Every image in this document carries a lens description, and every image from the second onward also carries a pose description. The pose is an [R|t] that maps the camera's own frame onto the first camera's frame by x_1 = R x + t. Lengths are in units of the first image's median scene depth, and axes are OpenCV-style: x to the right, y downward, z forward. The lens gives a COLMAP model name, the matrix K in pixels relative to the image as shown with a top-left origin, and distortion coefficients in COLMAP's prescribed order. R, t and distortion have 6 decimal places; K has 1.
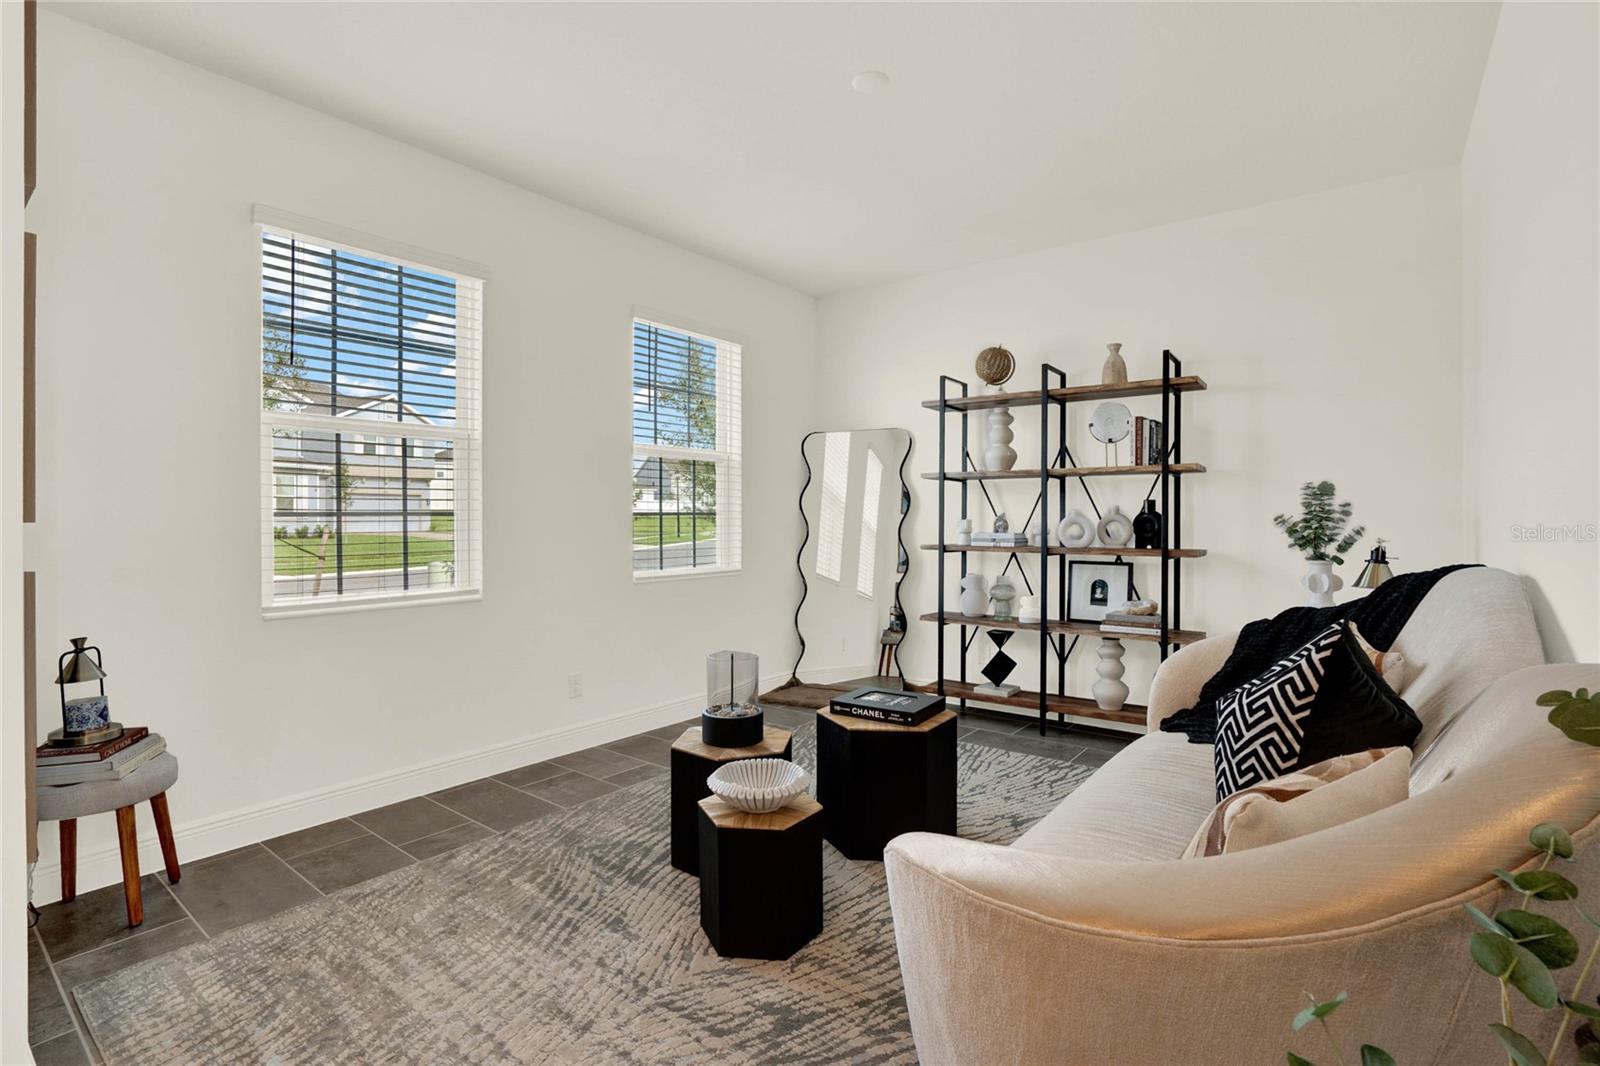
lens RADIAL K [[772.1, 0, 800.0], [0, 772.1, 533.0], [0, 0, 1]] dist [-0.052797, 0.020716]
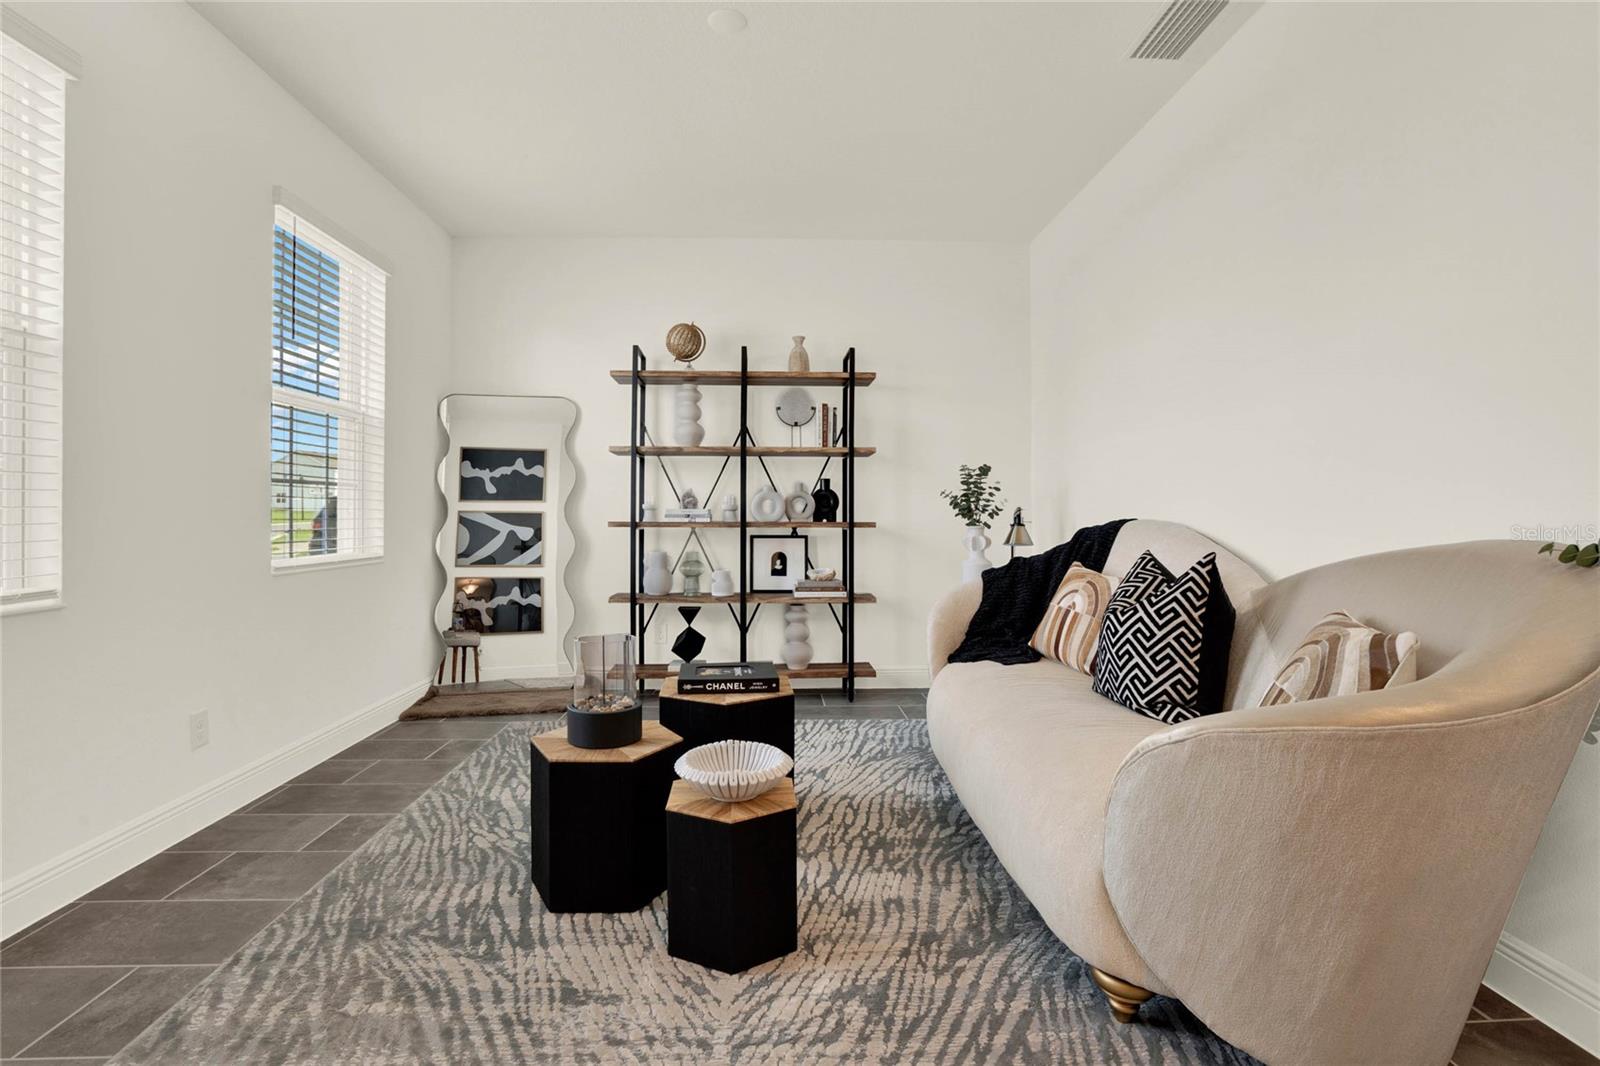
lens RADIAL K [[772.1, 0, 800.0], [0, 772.1, 533.0], [0, 0, 1]] dist [-0.052797, 0.020716]
pose [[0.755152, -0.012310, 0.655434, -0.334787], [0.011552, 0.999918, 0.005471, 0.031307], [-0.655448, 0.003441, 0.755232, 0.168641]]
